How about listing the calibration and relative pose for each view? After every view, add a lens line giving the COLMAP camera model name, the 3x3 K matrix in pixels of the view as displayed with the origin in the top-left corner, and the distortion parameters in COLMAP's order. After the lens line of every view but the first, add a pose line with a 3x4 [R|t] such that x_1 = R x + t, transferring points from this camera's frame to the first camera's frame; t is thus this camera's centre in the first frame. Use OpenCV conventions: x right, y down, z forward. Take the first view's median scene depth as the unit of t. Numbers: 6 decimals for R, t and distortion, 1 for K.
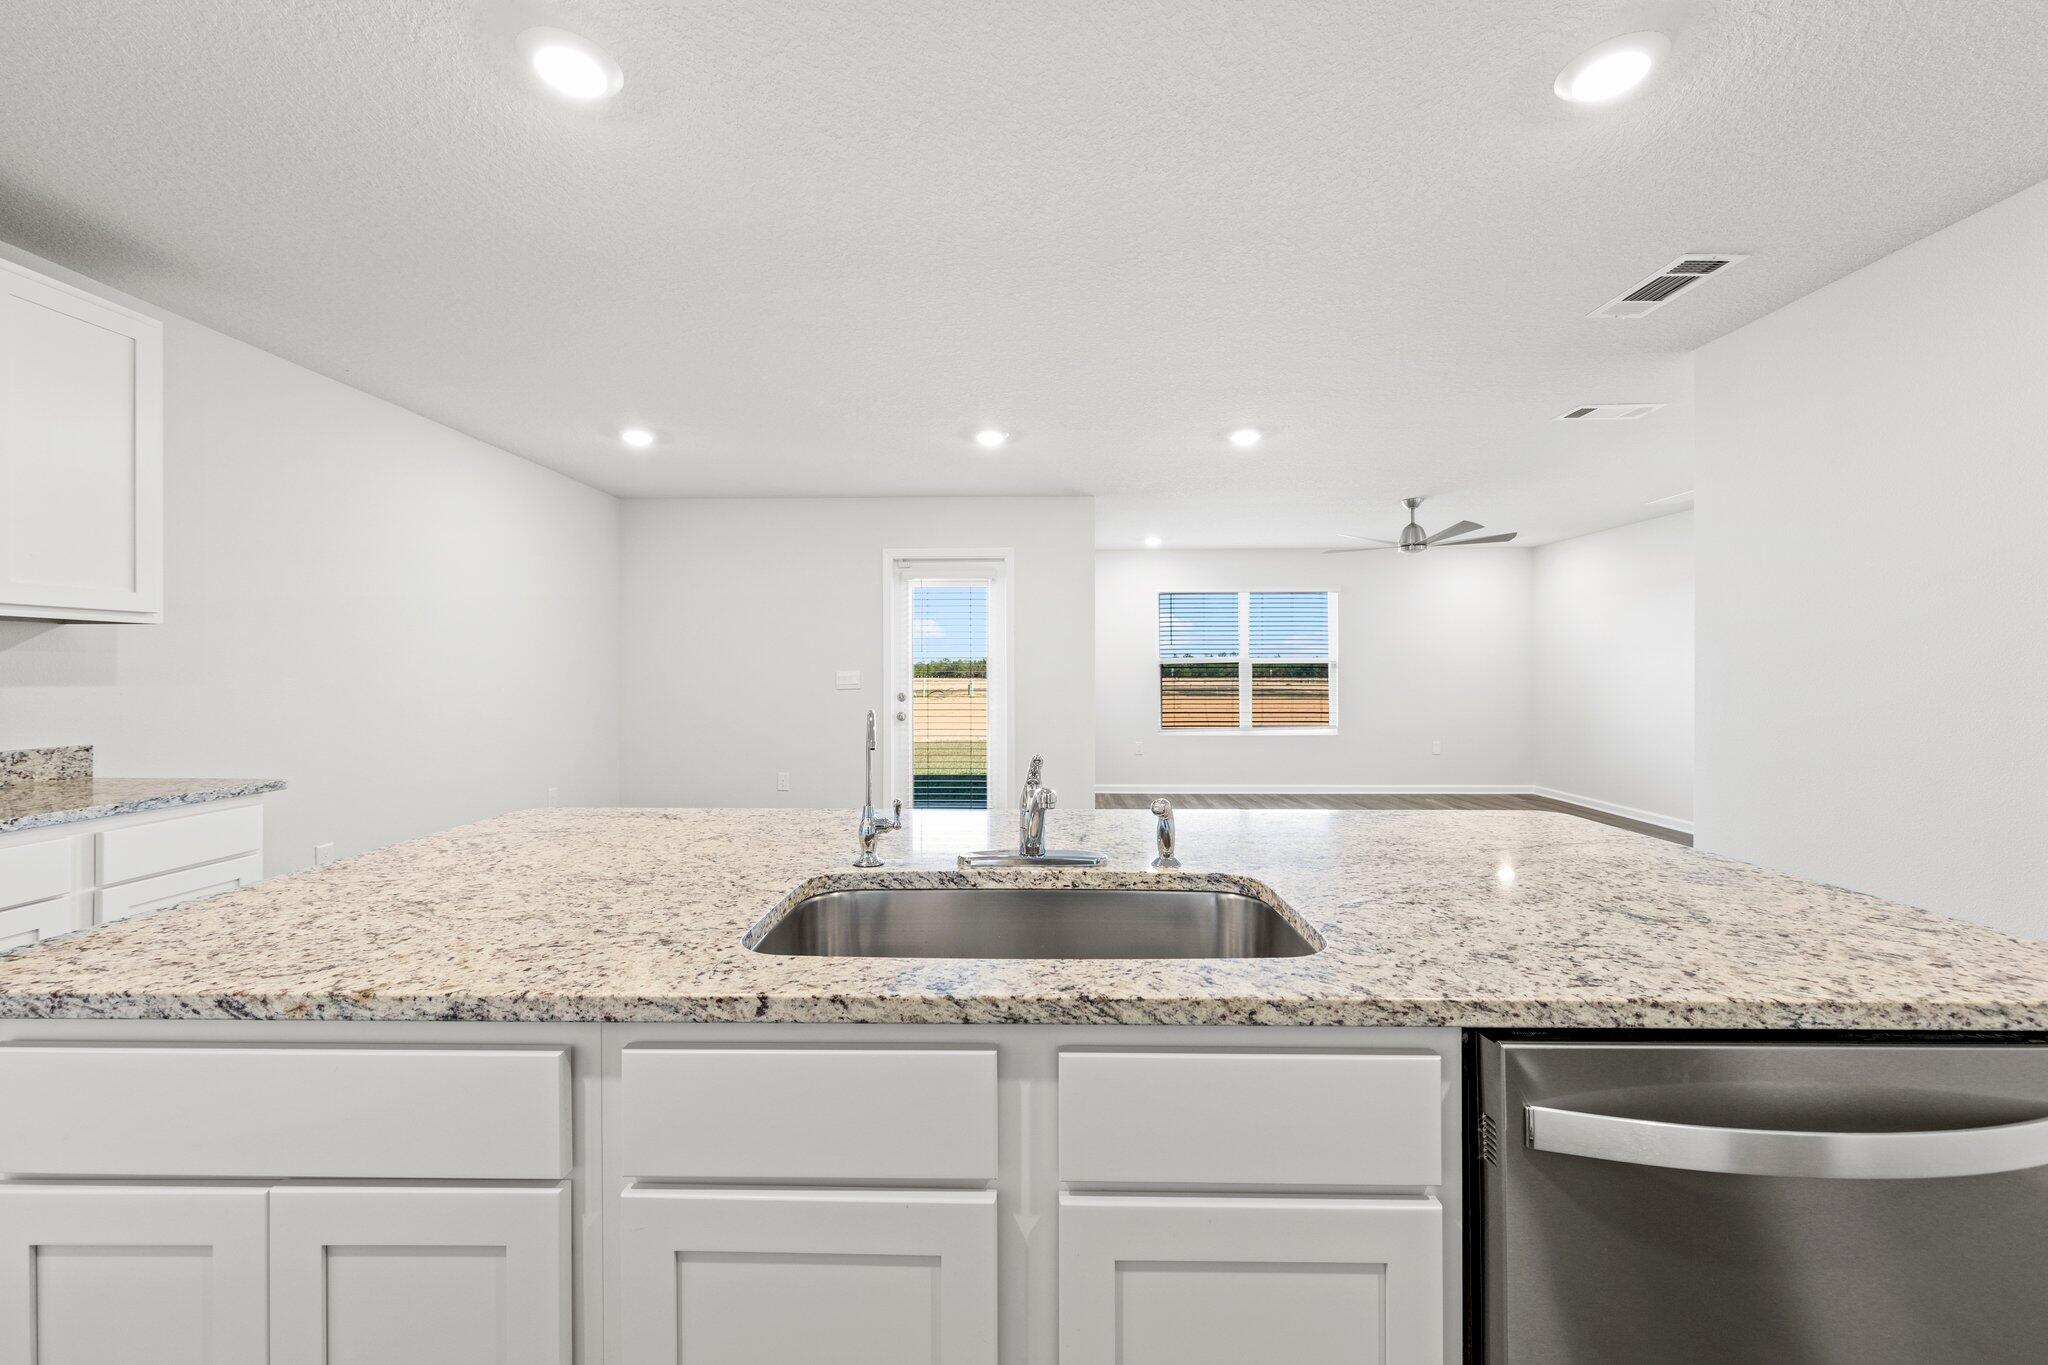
lens RADIAL K [[783.5, 0, 1028.0], [0, 783.5, 675.4], [0, 0, 1]] dist [0.001596, 0.000023]
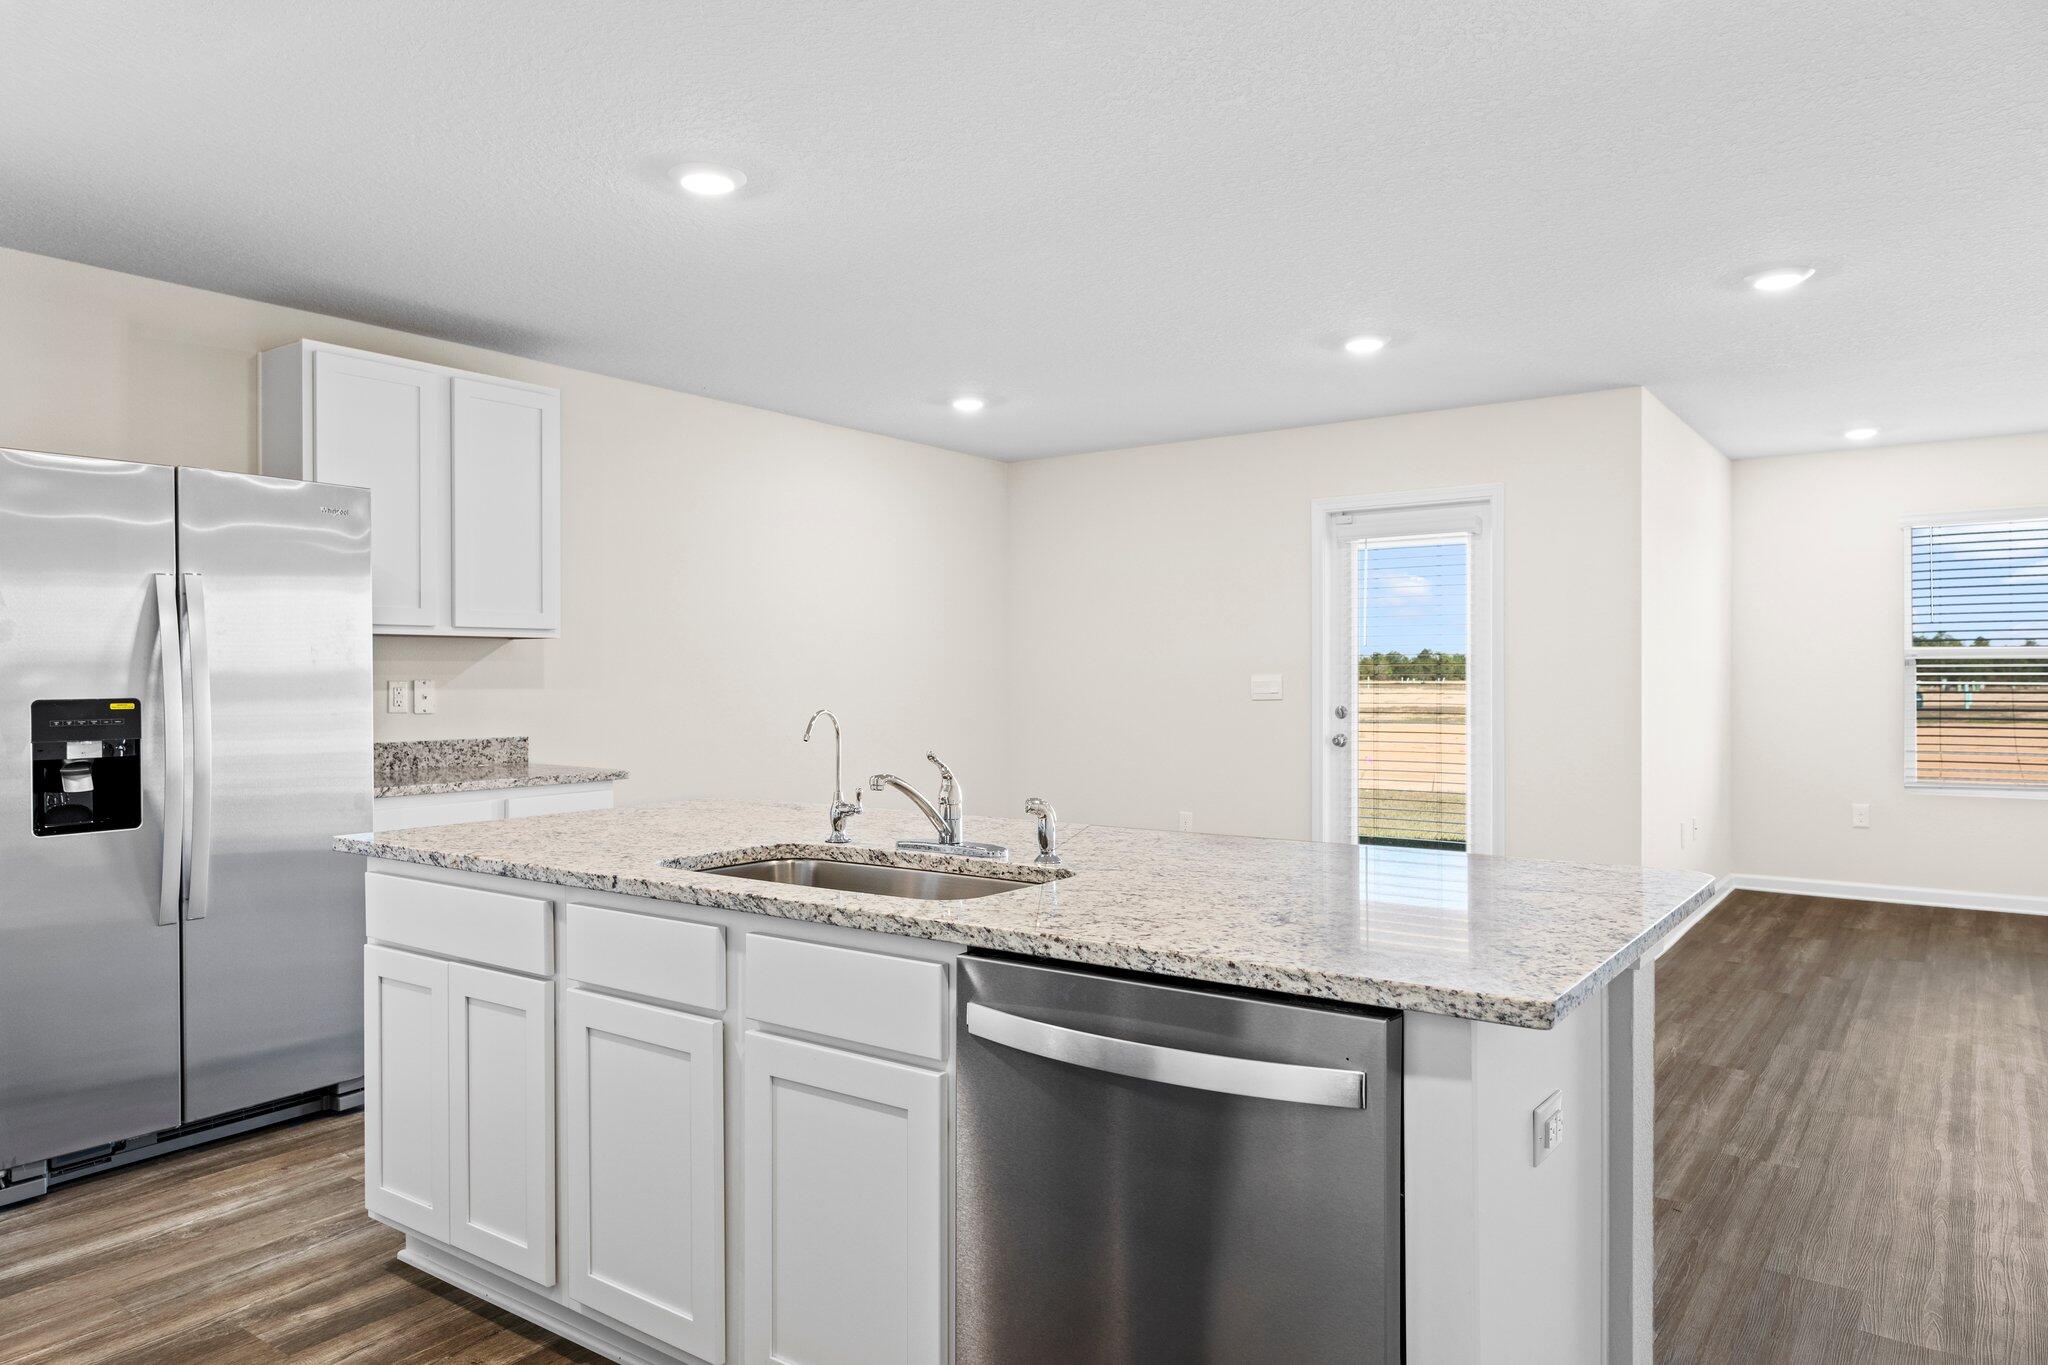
lens RADIAL K [[1327.9, 0, 1033.2], [0, 1327.9, 686.4], [0, 0, 1]] dist [0.004743, -0.000112]
pose [[0.819784, 0.002947, -0.572665, 1.791604], [-0.000498, 0.999990, 0.004433, -0.000761], [0.572672, -0.003349, 0.819778, -0.705134]]
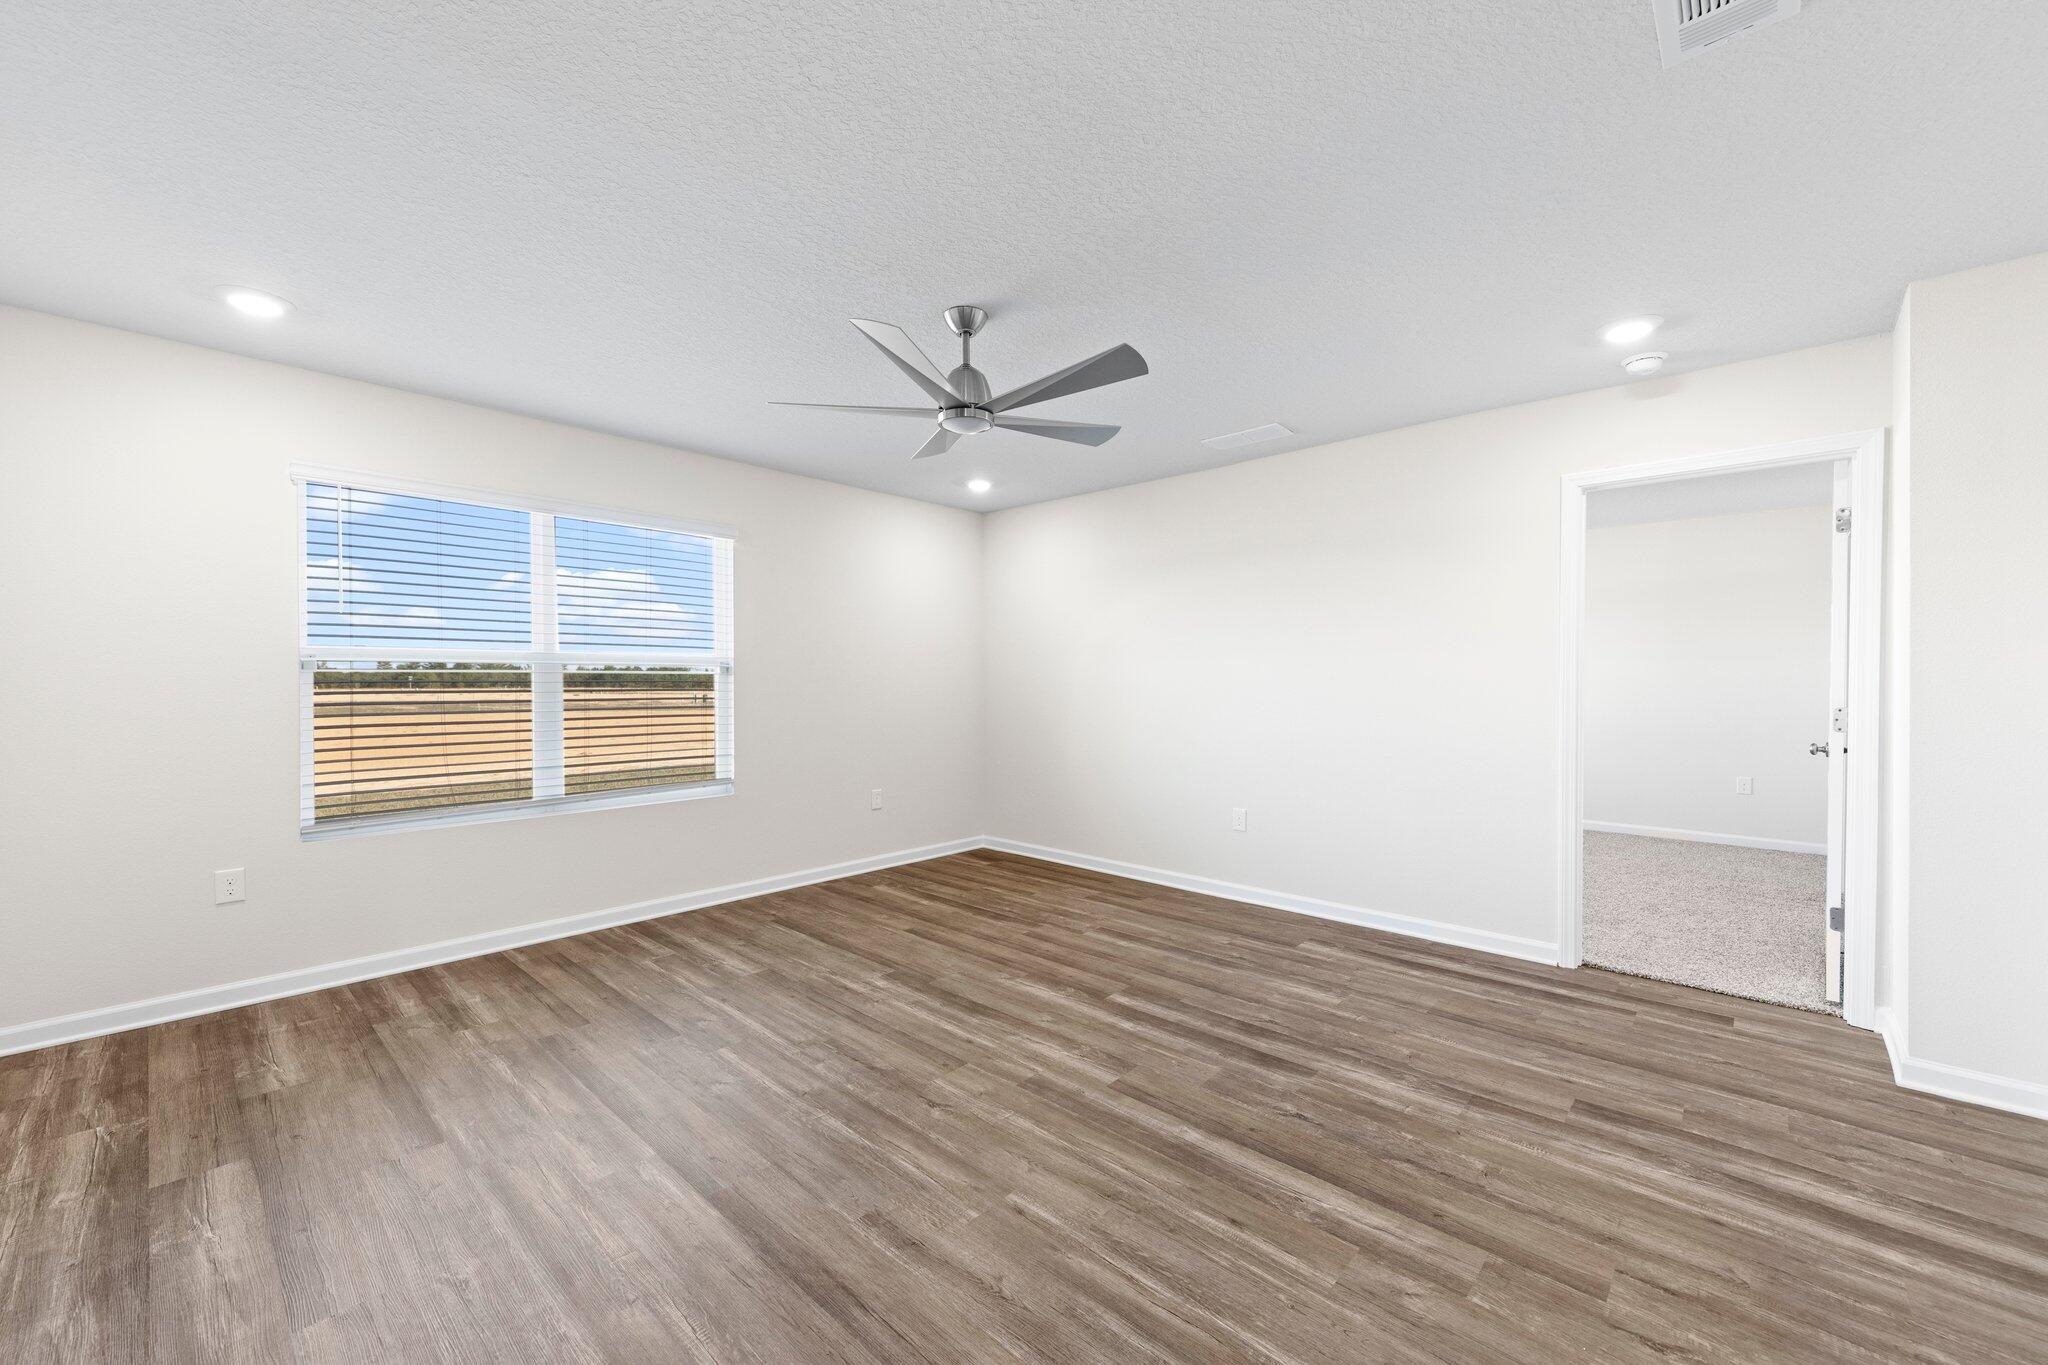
lens RADIAL K [[812.1, 0, 1027.6], [0, 812.1, 690.5], [0, 0, 1]] dist [0.000005, 0.000043]
pose [[0.670880, -0.007961, 0.741523, 0.979313], [0.003349, 0.999965, 0.007706, -0.016619], [-0.741558, -0.002686, 0.670883, 4.119965]]
